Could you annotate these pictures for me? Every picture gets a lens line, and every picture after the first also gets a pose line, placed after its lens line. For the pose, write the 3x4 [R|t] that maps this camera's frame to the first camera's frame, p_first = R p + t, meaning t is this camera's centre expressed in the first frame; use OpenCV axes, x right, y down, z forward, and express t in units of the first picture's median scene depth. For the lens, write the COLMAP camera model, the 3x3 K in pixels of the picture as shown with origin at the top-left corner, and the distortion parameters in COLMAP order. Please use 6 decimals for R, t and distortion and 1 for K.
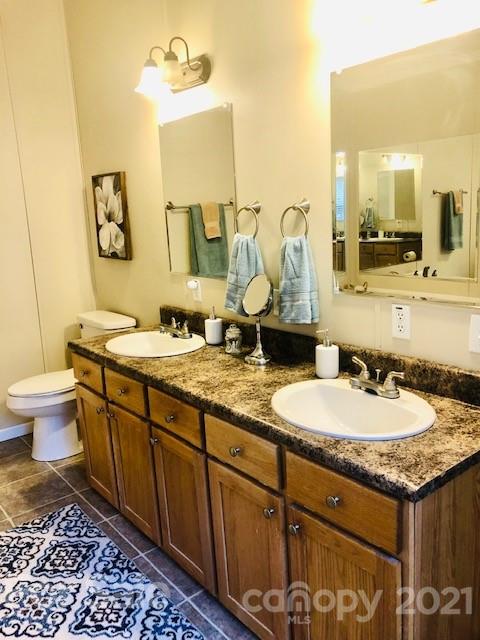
lens RADIAL K [[527.1, 0, 257.4], [0, 527.1, 315.8], [0, 0, 1]] dist [0.008876, 0.001385]
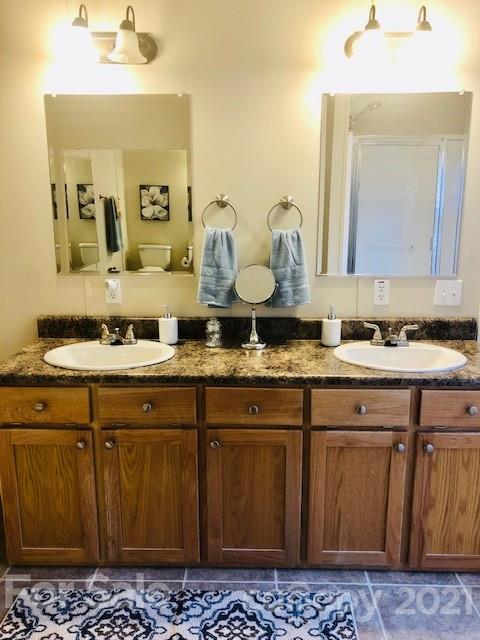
lens RADIAL K [[527.1, 0, 251.8], [0, 527.1, 318.1], [0, 0, 1]] dist [0.008876, 0.001385]
pose [[0.653637, -0.111806, 0.748504, -0.824929], [0.119947, 0.991831, 0.043407, -0.018600], [-0.747242, 0.061409, 0.661709, 0.311634]]
